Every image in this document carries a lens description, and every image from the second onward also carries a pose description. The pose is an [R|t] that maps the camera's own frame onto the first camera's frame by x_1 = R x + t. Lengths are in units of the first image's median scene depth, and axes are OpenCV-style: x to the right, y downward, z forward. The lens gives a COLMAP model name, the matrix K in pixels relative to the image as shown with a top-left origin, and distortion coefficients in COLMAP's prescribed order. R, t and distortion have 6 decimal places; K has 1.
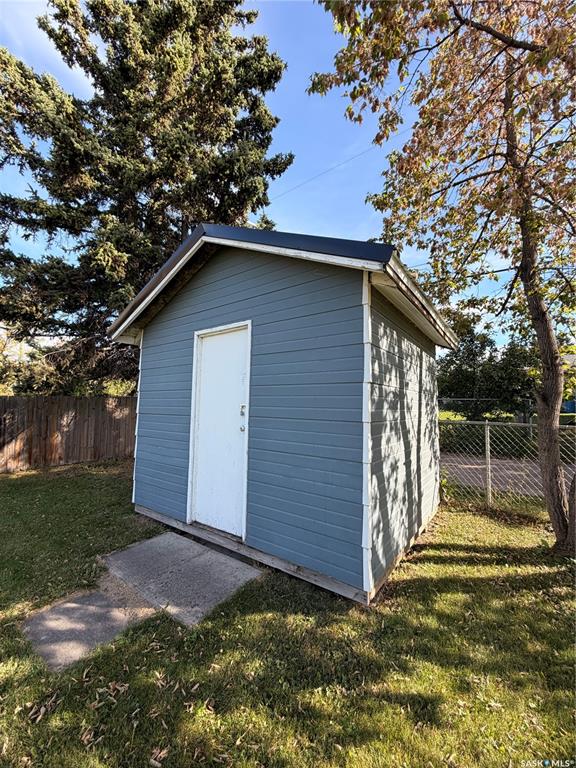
lens RADIAL K [[306.1, 0, 288.0], [0, 306.1, 384.0], [0, 0, 1]] dist [0.001317, 0.000696]
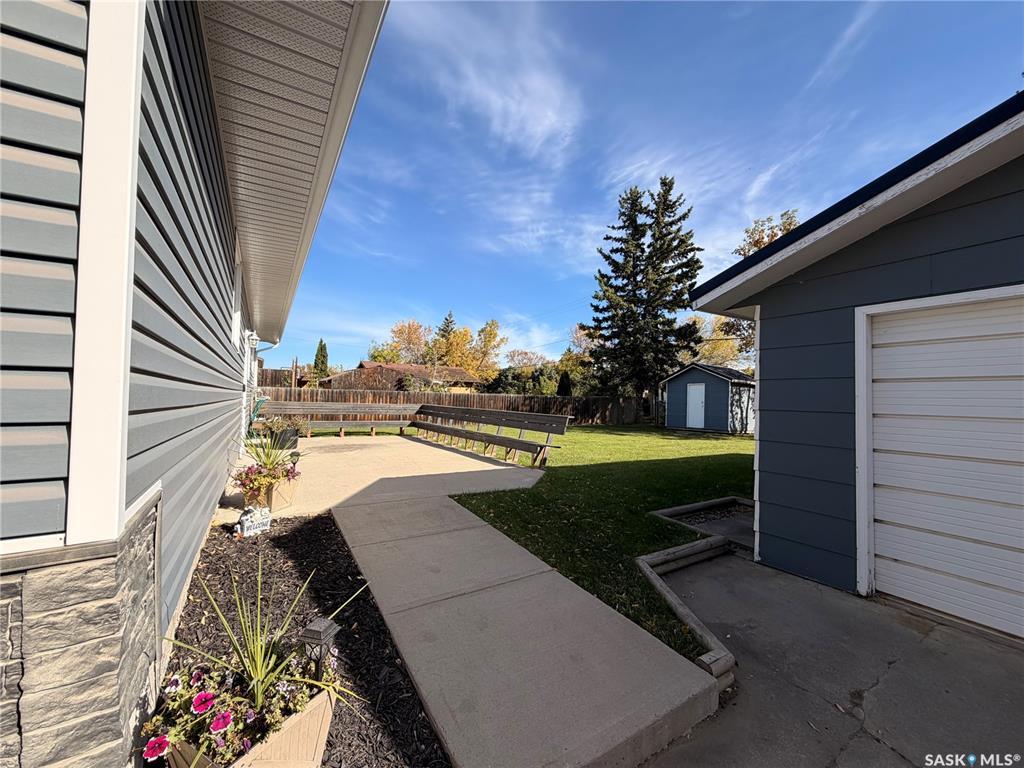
lens RADIAL K [[408.1, 0, 512.0], [0, 408.1, 384.0], [0, 0, 1]] dist [0.001317, 0.000696]
pose [[0.932708, 0.001218, -0.360631, -0.694688], [0.005488, 0.999831, 0.017571, -0.360707], [0.360591, -0.018368, 0.932543, -6.654921]]
